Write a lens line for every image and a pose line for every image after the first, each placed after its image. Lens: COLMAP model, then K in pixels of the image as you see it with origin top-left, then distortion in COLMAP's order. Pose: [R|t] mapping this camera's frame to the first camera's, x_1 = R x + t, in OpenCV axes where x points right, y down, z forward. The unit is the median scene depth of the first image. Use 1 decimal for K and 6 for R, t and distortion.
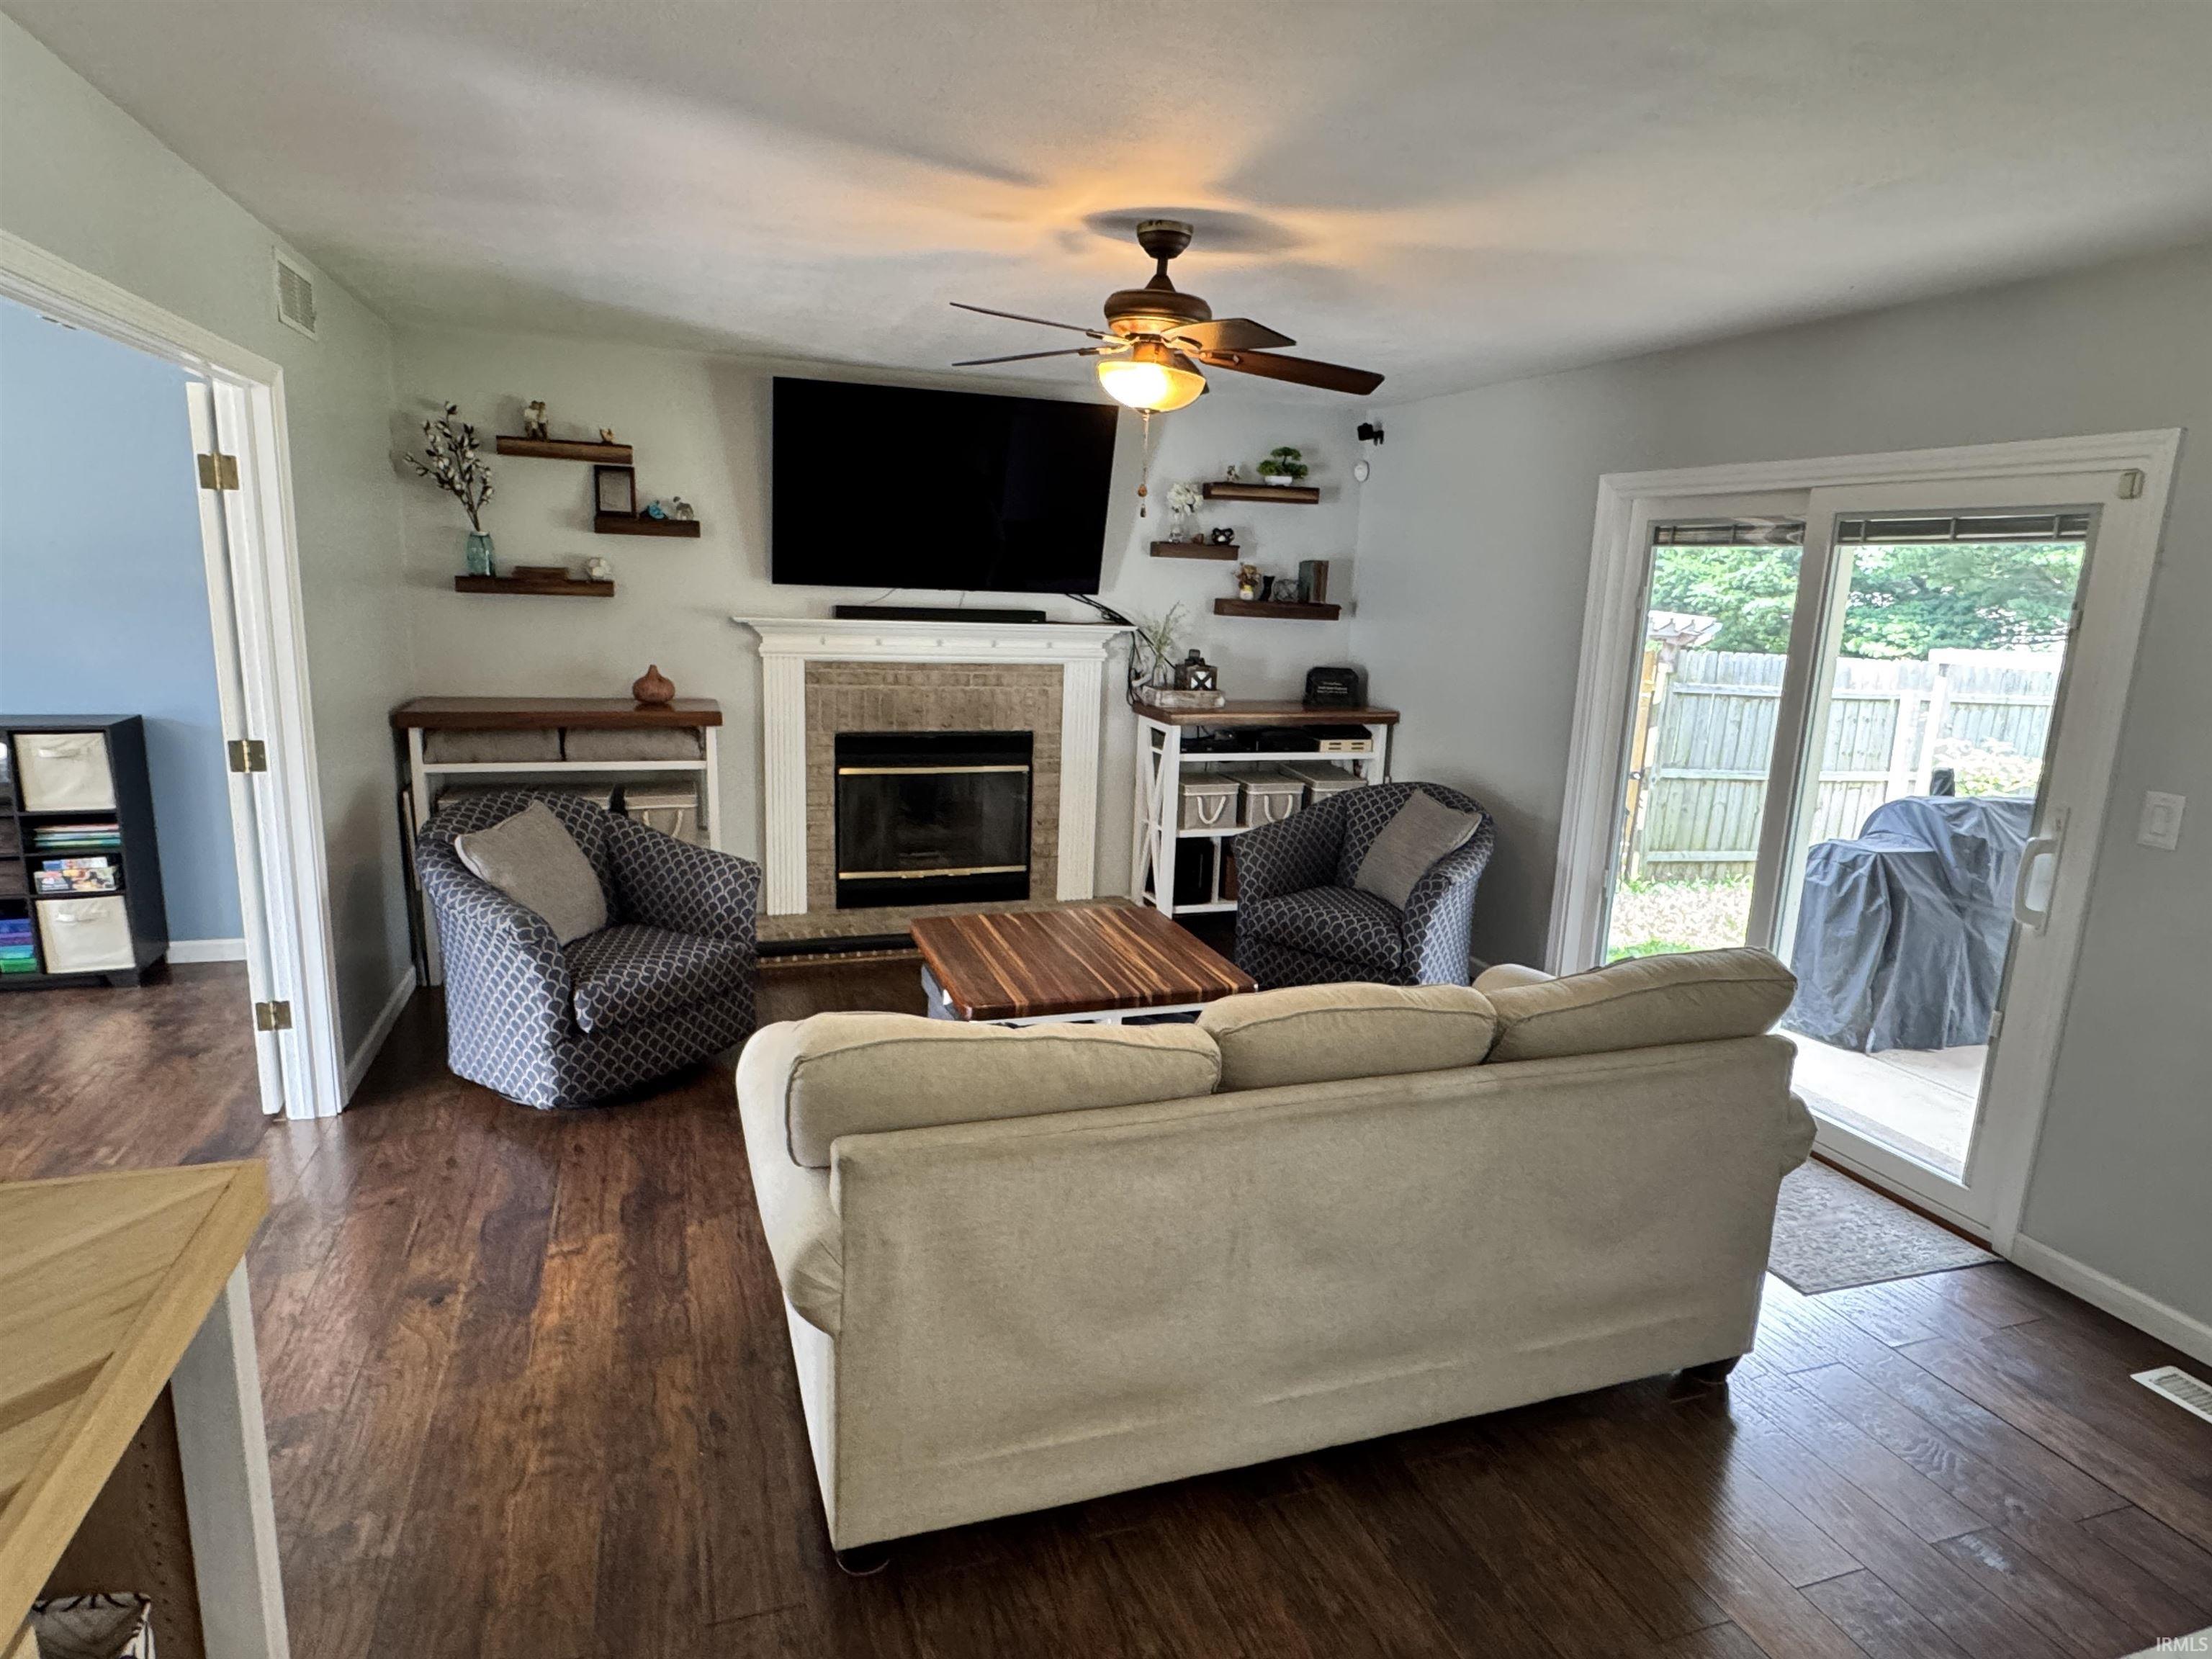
lens RADIAL K [[1246.3, 0, 1096.4], [0, 1246.3, 833.5], [0, 0, 1]] dist [-0.003385, 0.000412]
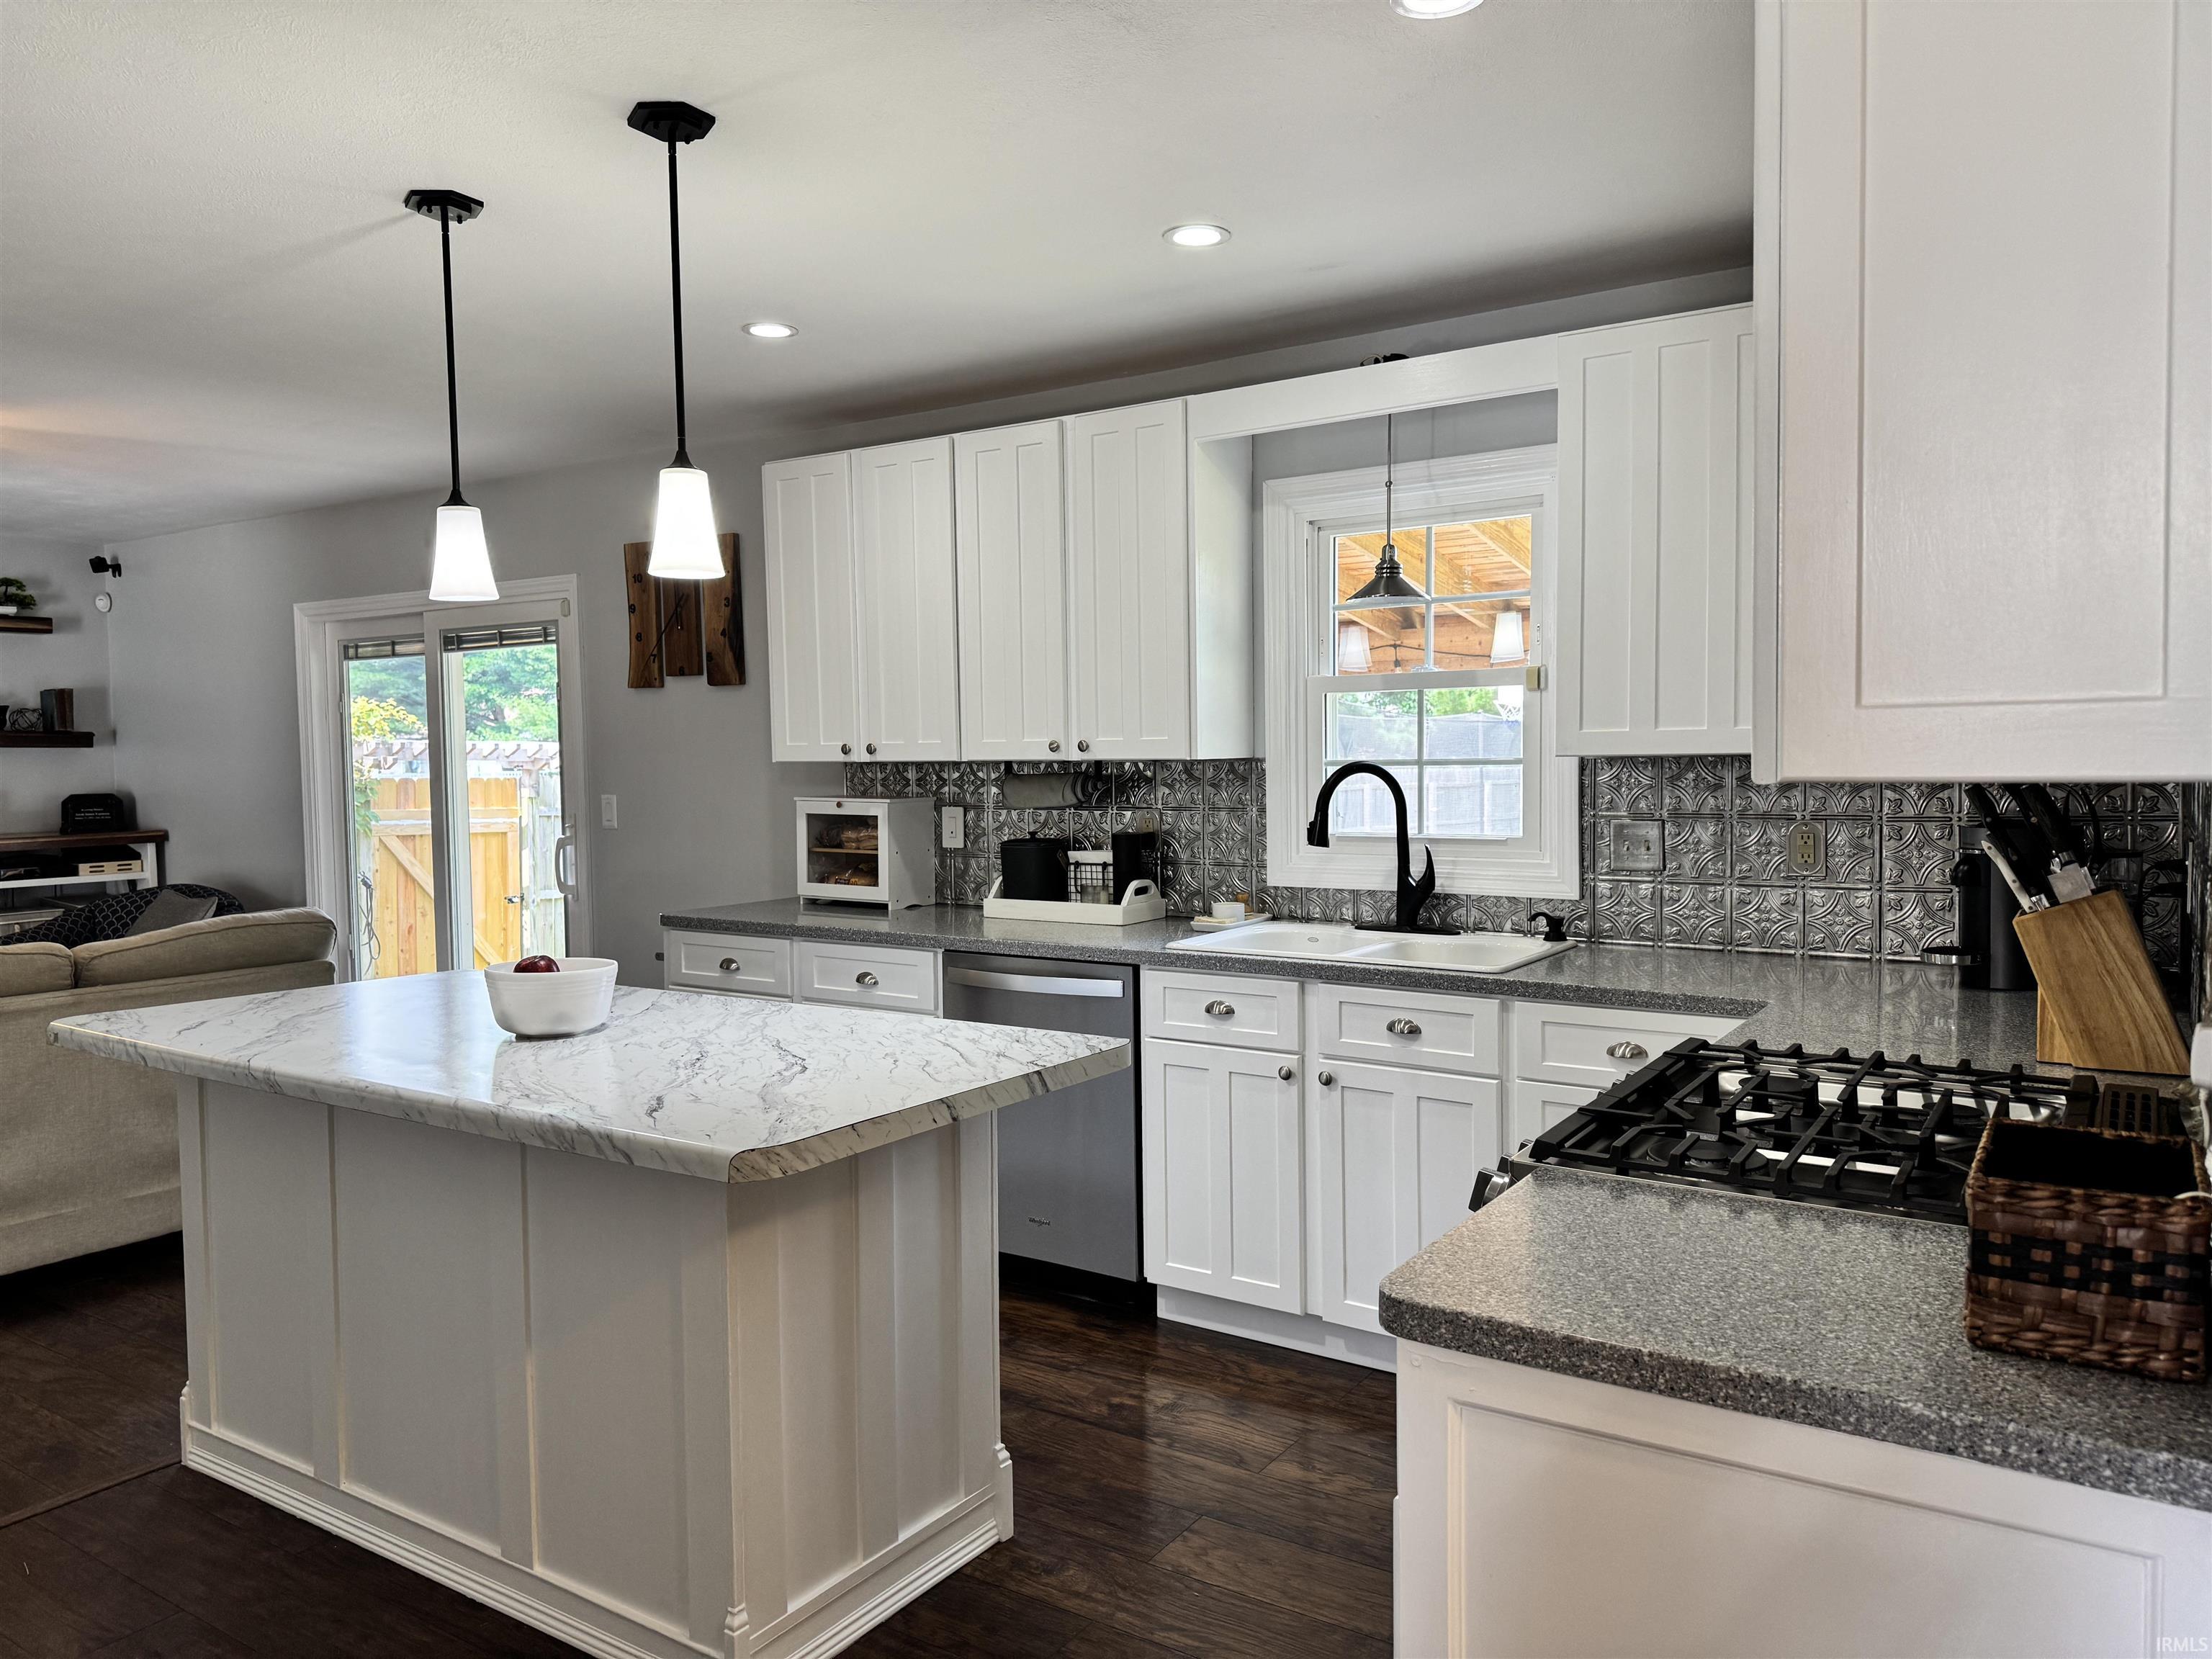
lens RADIAL K [[1545.7, 0, 1106.0], [0, 1545.7, 829.5], [0, 0, 1]] dist [0.060528, -0.078654]
pose [[0.790563, -0.079541, 0.607194, 0.095822], [0.168774, 0.981429, -0.091178, 0.196333], [-0.588665, 0.174560, 0.789305, -0.615091]]
